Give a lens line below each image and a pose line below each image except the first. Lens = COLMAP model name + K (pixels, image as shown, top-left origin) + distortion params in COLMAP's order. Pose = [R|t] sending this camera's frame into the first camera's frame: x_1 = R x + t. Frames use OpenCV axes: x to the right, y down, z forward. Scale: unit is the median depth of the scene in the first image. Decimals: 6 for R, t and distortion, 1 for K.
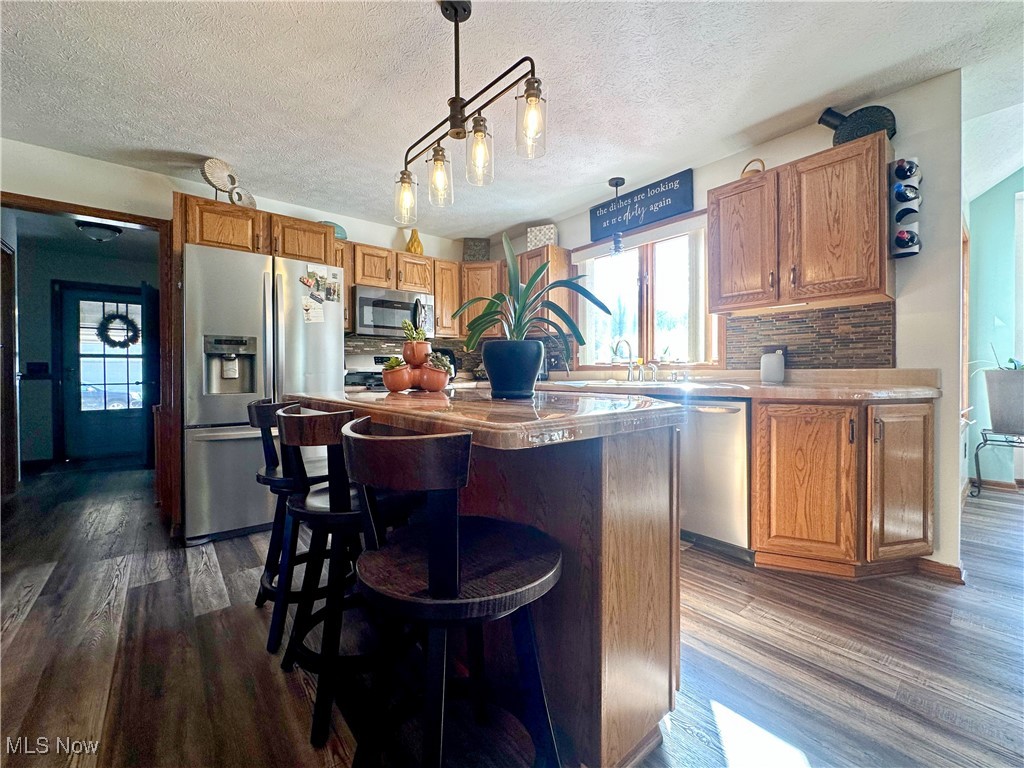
lens RADIAL K [[409.2, 0, 495.6], [0, 409.2, 383.7], [0, 0, 1]] dist [-0.000304, -0.000019]
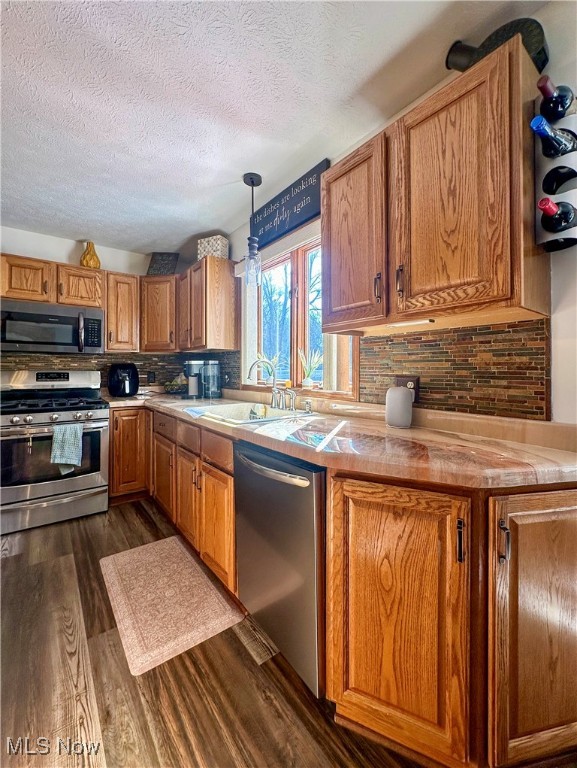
lens RADIAL K [[320.1, 0, 287.7], [0, 320.1, 375.4], [0, 0, 1]] dist [-0.001081, 0.000140]
pose [[0.999756, 0.007442, -0.020816, 0.445269], [-0.007708, 0.999889, -0.012730, -0.079229], [0.020719, 0.012887, 0.999702, 0.376774]]
